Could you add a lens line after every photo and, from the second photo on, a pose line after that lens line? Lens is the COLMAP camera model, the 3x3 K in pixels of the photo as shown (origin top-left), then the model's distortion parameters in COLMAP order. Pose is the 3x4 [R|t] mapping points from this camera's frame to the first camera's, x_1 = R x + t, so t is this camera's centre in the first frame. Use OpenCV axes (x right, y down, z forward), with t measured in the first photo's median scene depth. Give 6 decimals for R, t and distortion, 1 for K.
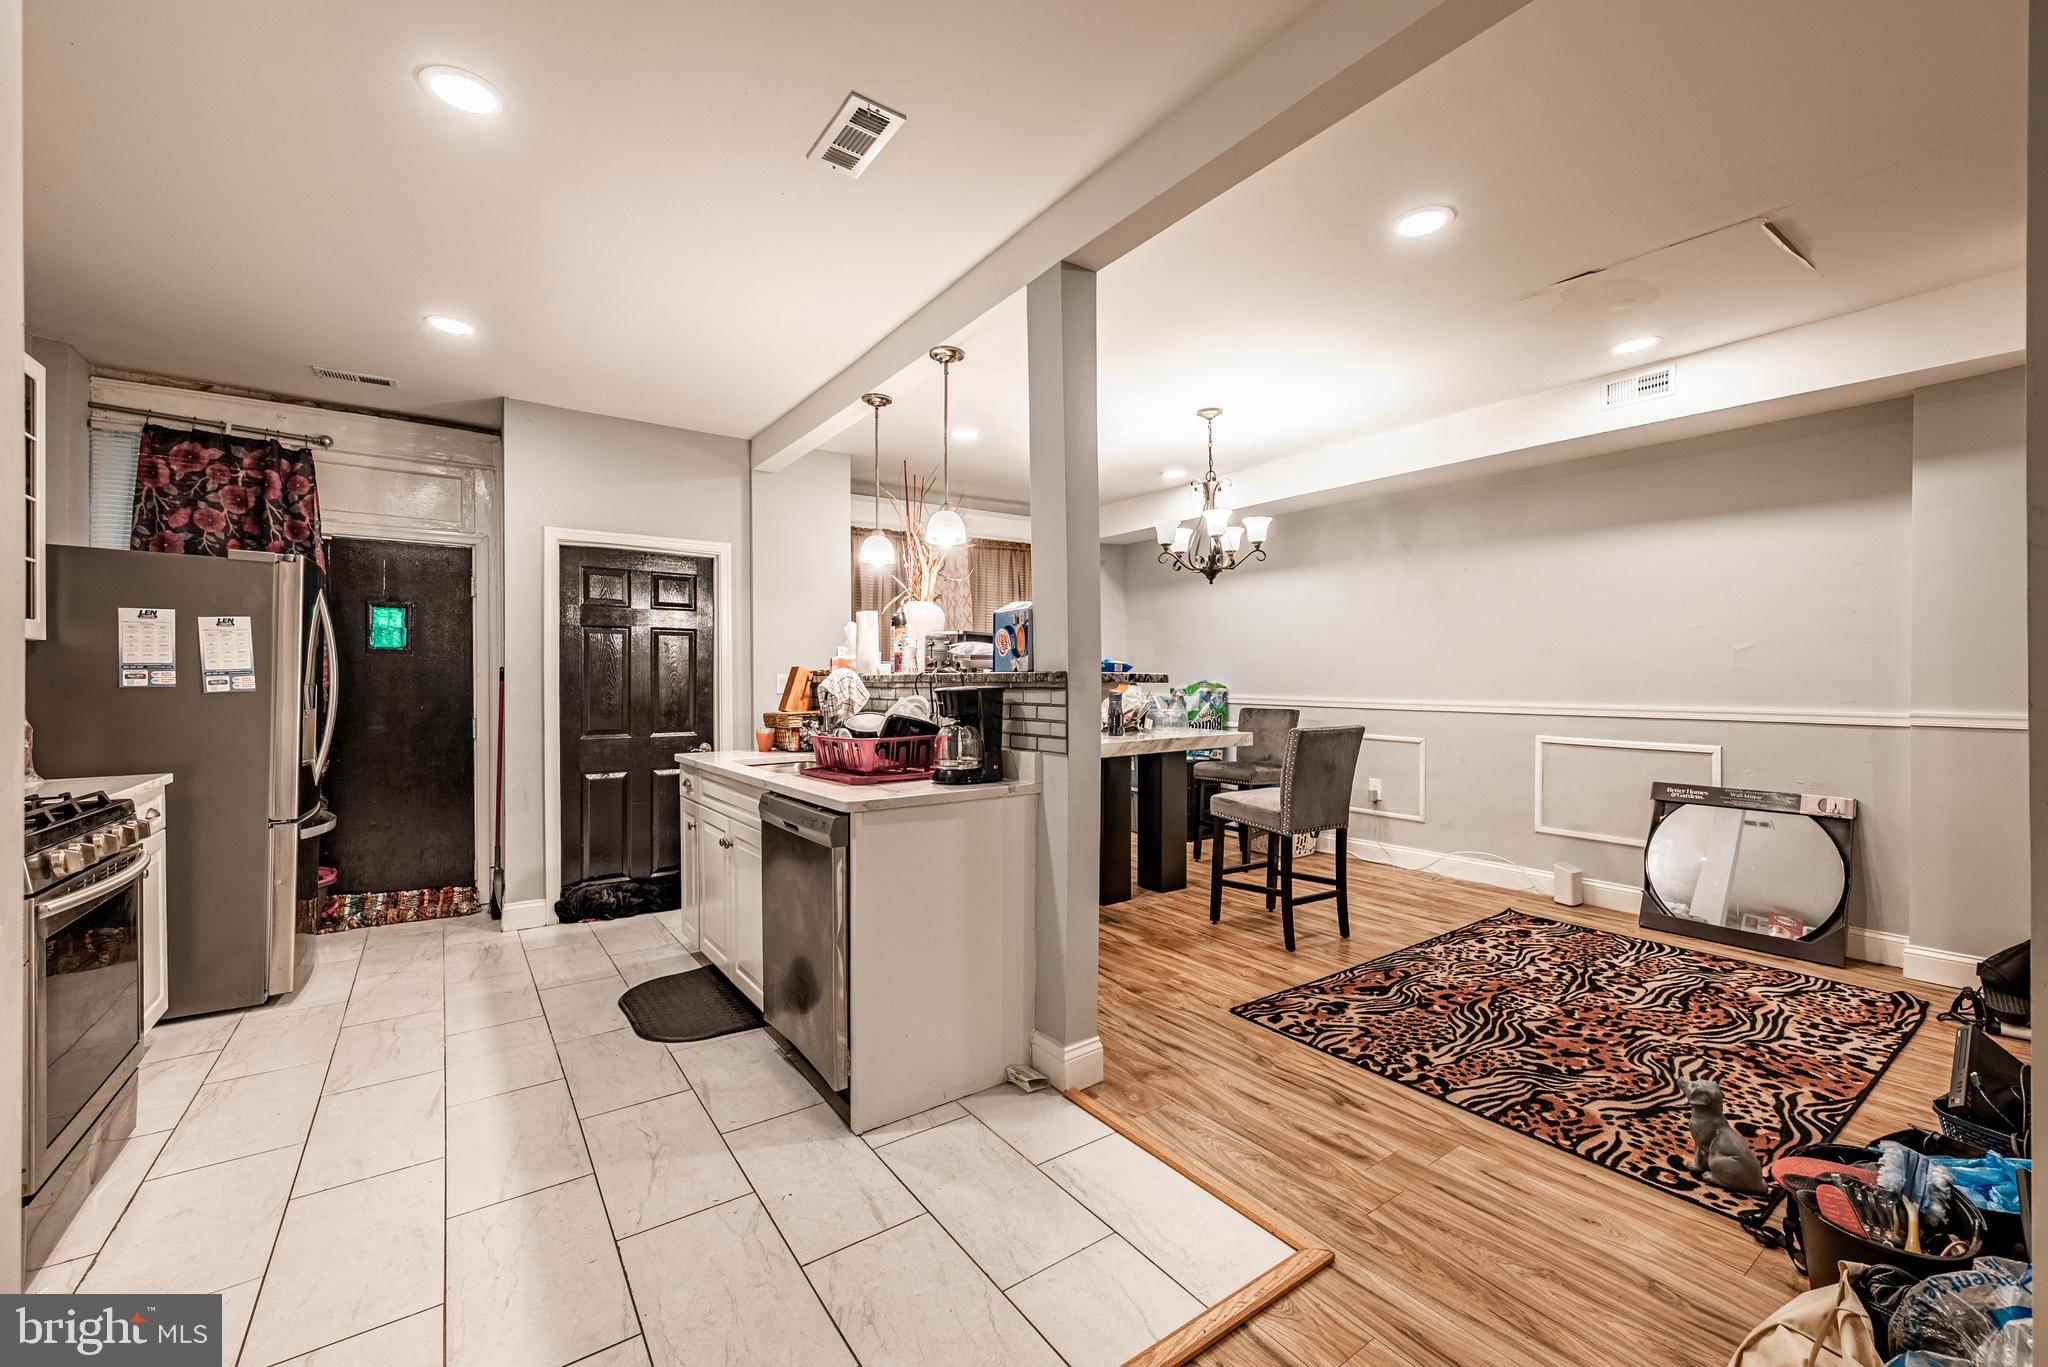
lens RADIAL K [[816.1, 0, 1026.8], [0, 816.1, 673.9], [0, 0, 1]] dist [0.000825, 0.000275]
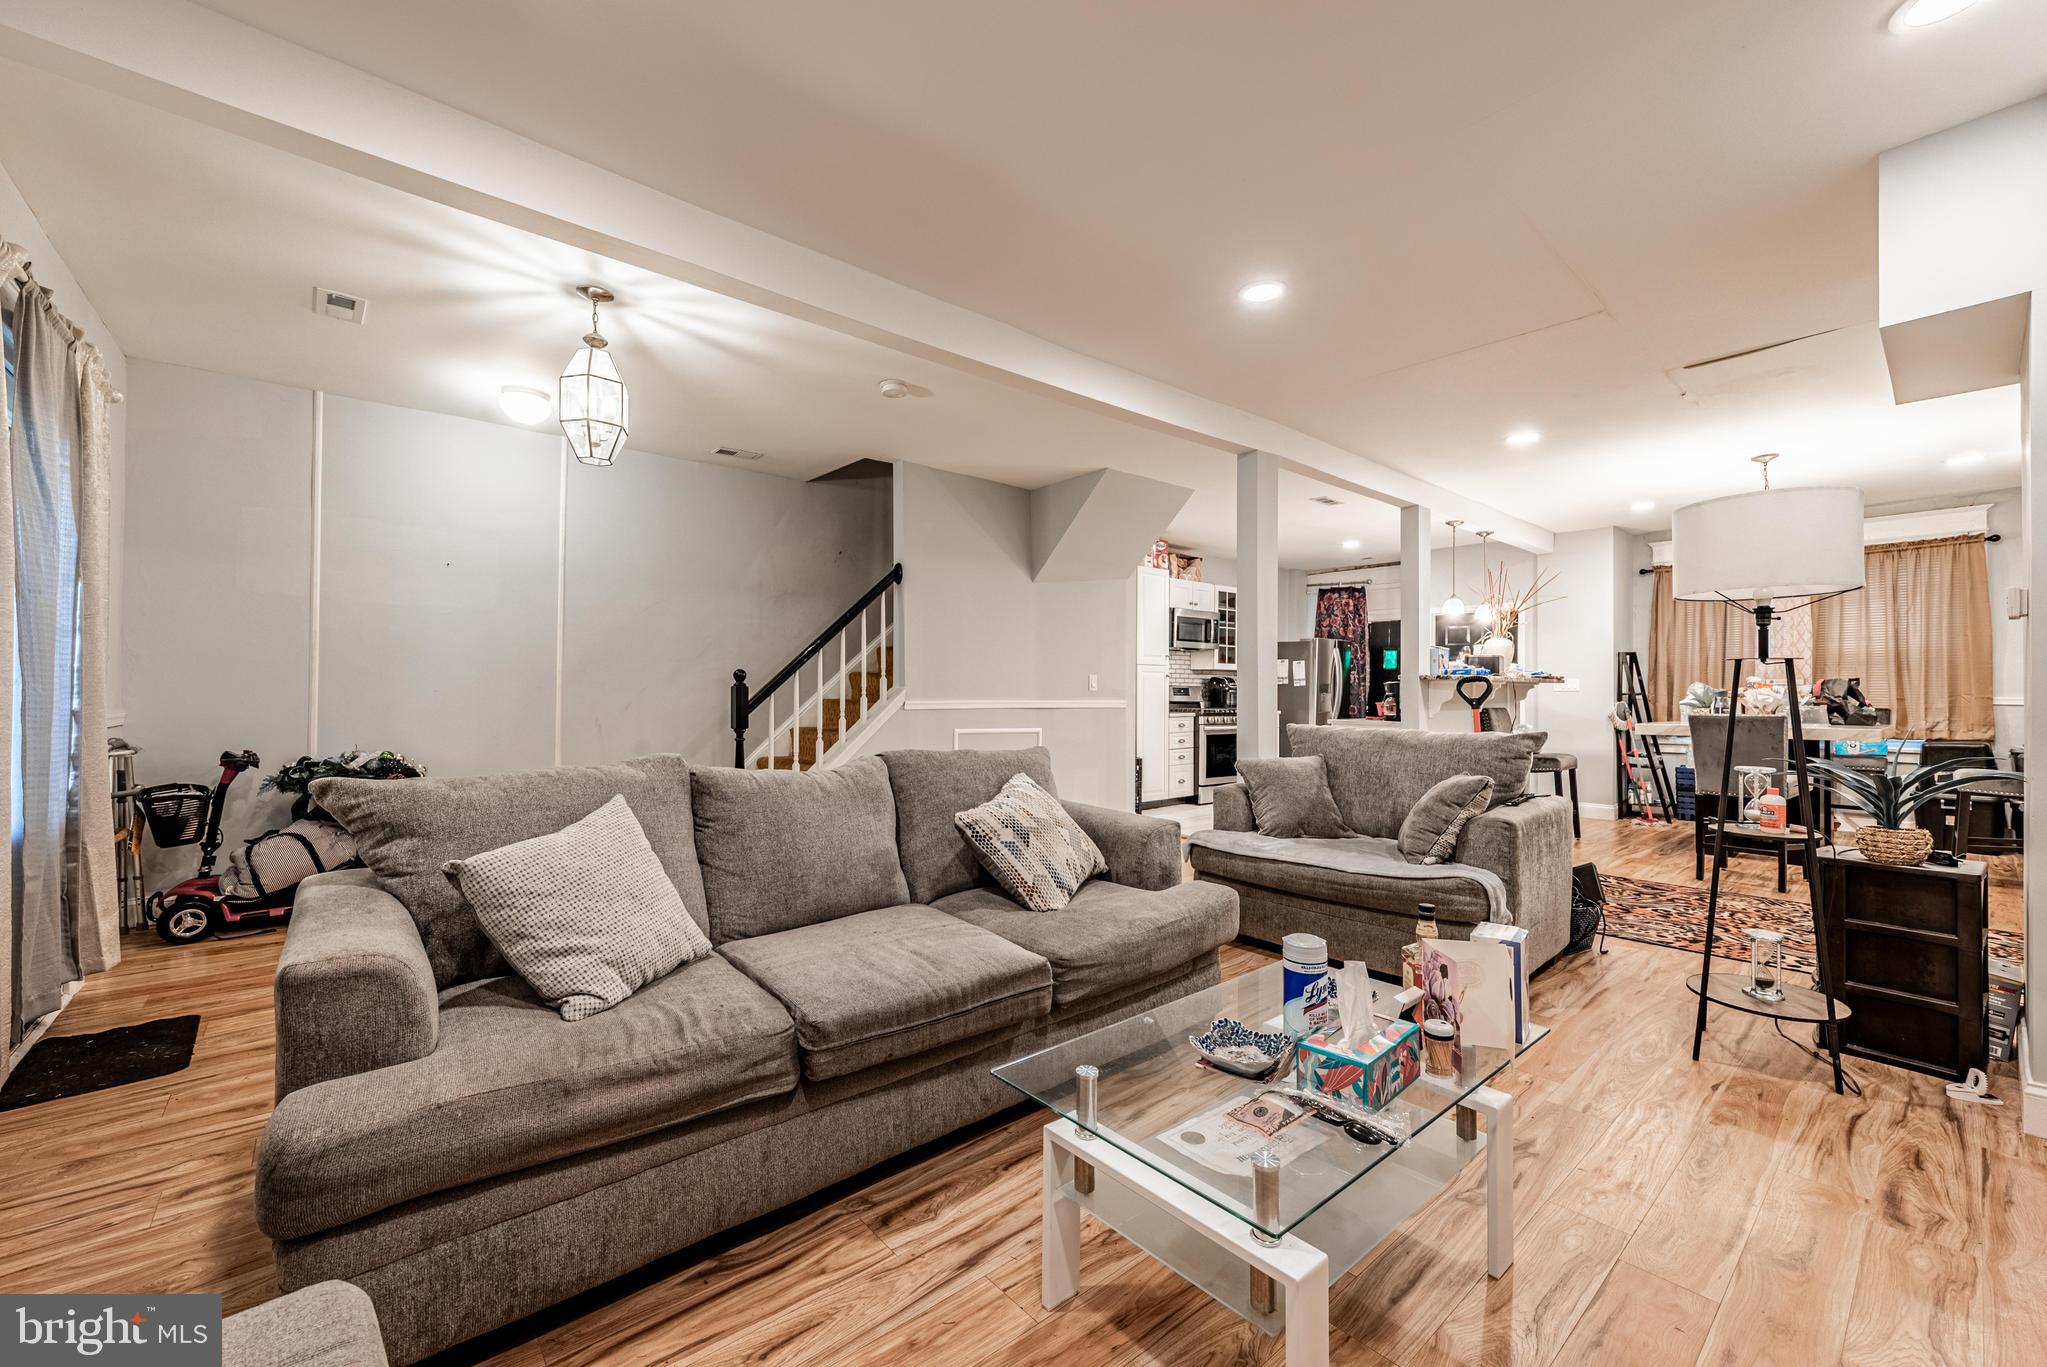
lens RADIAL K [[815.7, 0, 1021.6], [0, 815.7, 684.9], [0, 0, 1]] dist [0.000825, 0.000275]
pose [[0.089070, -0.003434, -0.996019, 1.949976], [-0.001010, 0.999993, -0.003538, 0.030405], [0.996025, 0.001321, 0.089066, -0.288163]]
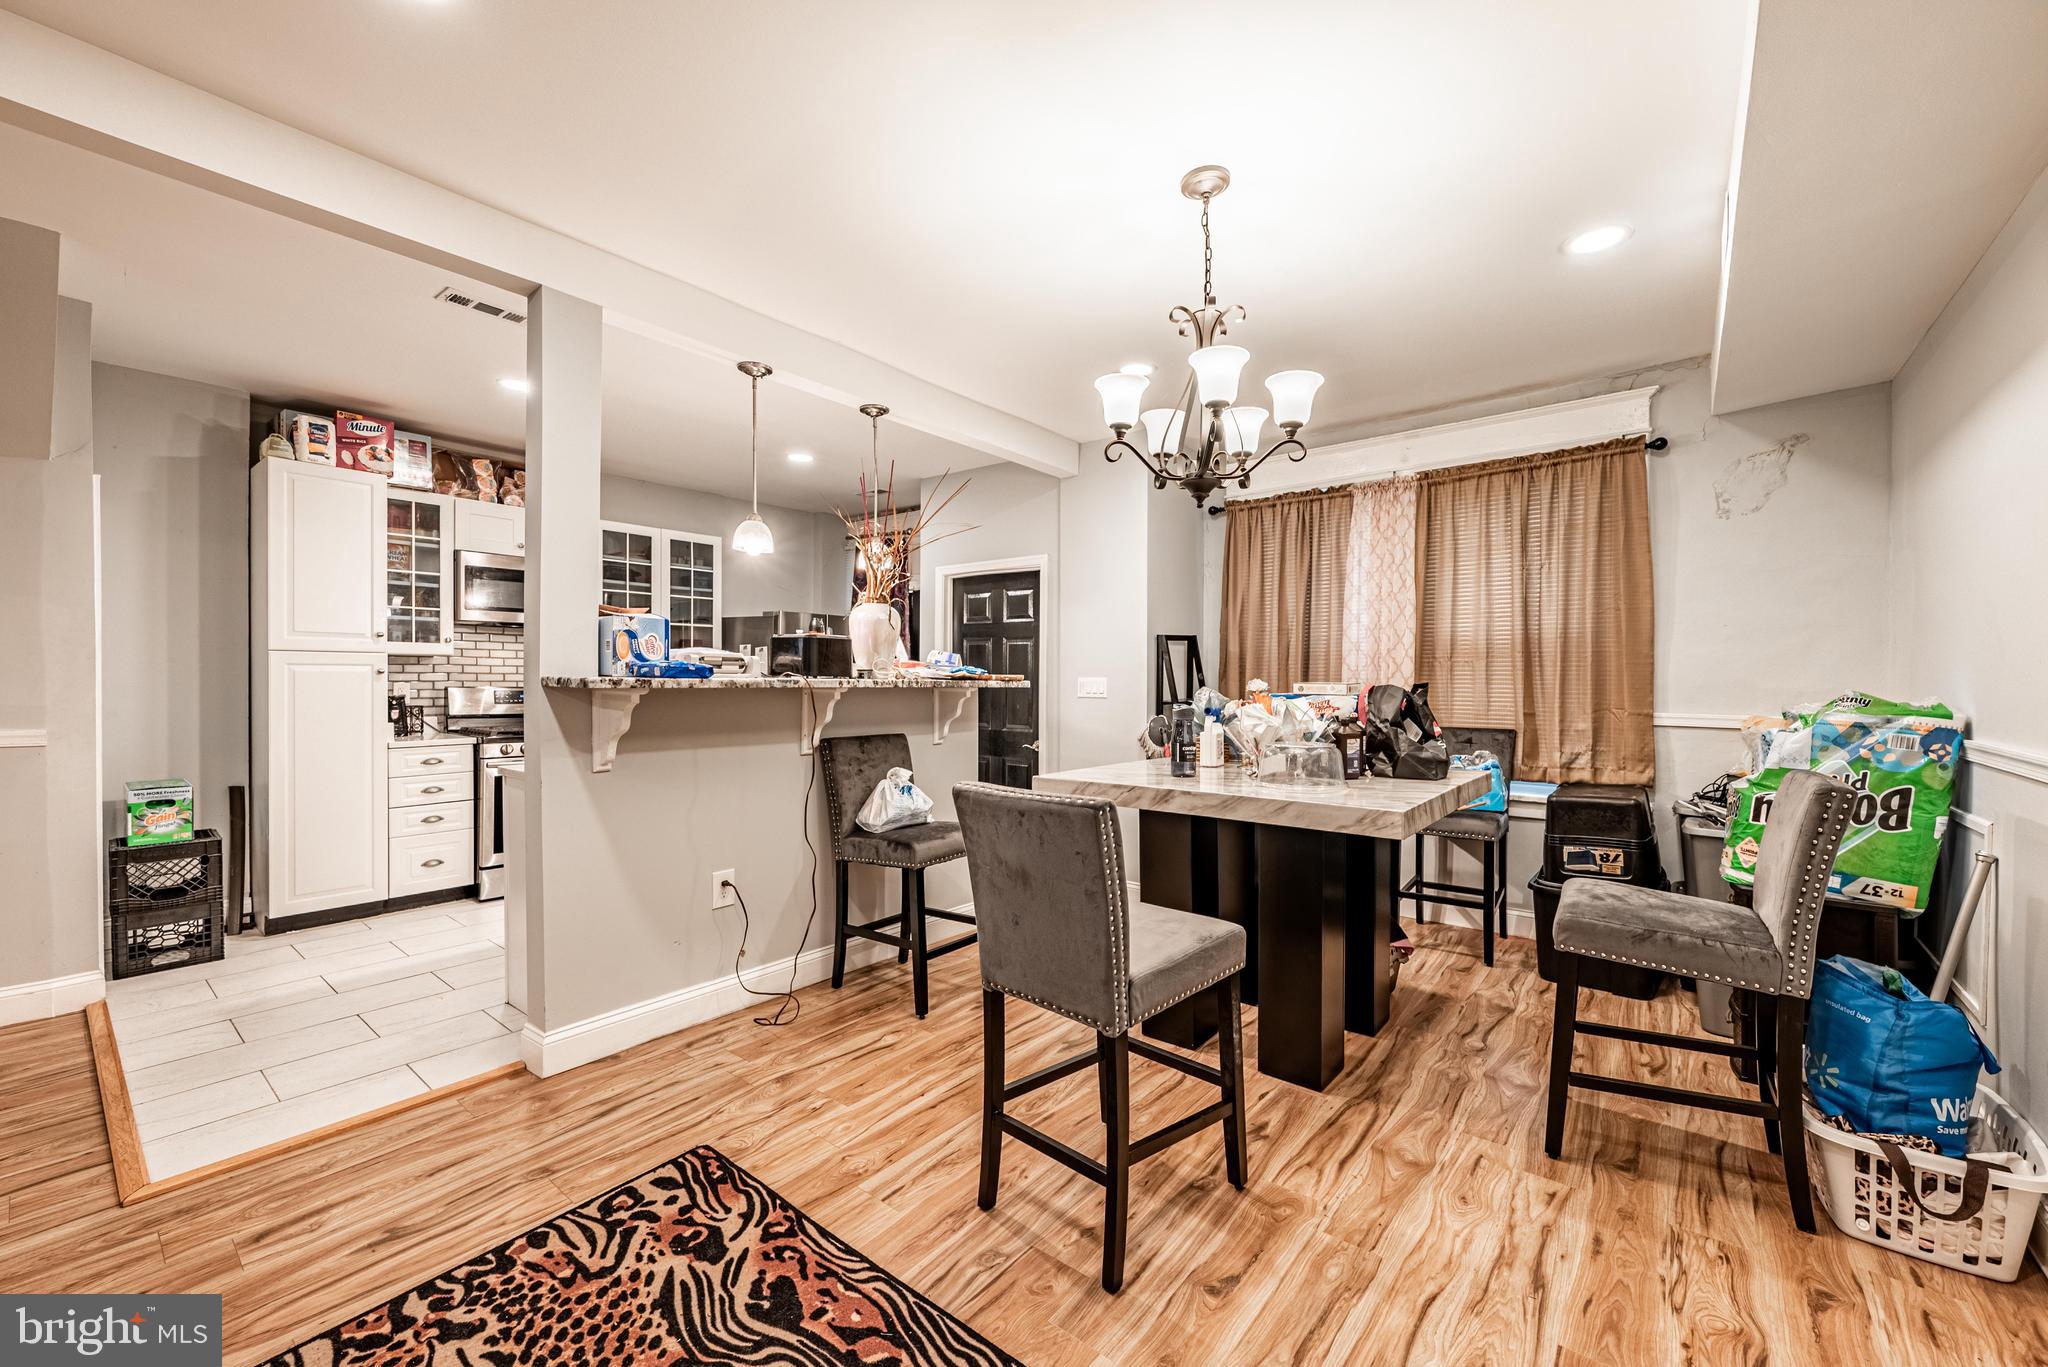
lens RADIAL K [[816.1, 0, 1025.8], [0, 816.1, 685.2], [0, 0, 1]] dist [0.000825, 0.000275]
pose [[0.270348, 0.009764, -0.962713, 1.036195], [-0.001436, 0.999952, 0.009739, -0.000624], [0.962762, -0.001251, 0.270349, 1.102711]]
